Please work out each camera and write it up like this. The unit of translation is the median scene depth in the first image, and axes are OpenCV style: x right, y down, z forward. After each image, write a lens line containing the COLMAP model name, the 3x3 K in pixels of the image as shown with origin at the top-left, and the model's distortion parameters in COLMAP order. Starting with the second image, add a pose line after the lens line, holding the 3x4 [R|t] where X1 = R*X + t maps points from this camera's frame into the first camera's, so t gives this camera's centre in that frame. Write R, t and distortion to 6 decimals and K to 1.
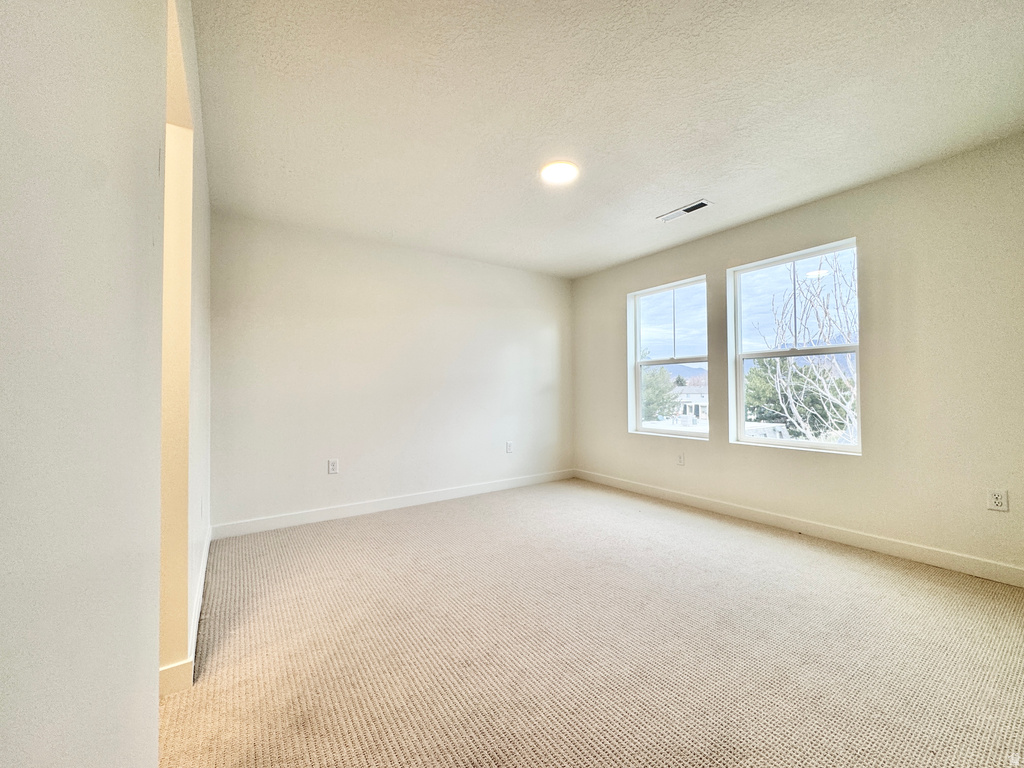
lens RADIAL K [[404.9, 0, 515.3], [0, 404.9, 384.8], [0, 0, 1]] dist [-0.002568, 0.000833]
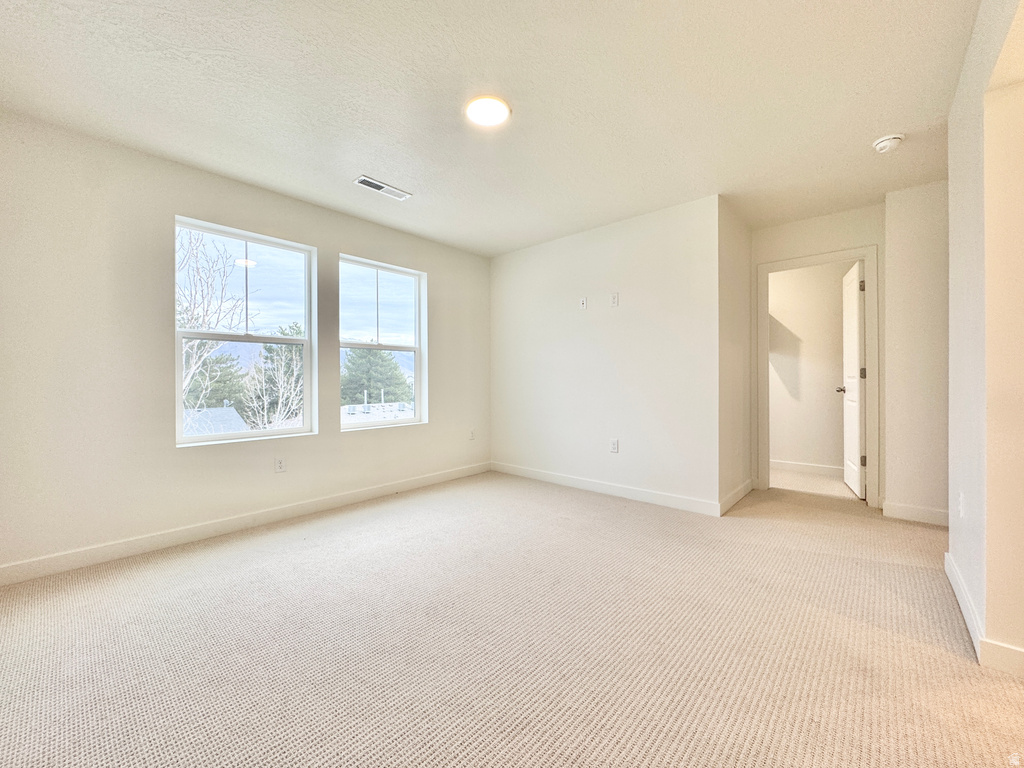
lens RADIAL K [[404.9, 0, 515.7], [0, 404.9, 382.2], [0, 0, 1]] dist [-0.002568, 0.000833]
pose [[-0.238183, -0.007992, 0.971187, -0.502415], [-0.017636, 0.999837, 0.003903, 0.011673], [-0.971060, -0.016198, -0.238285, 0.805486]]
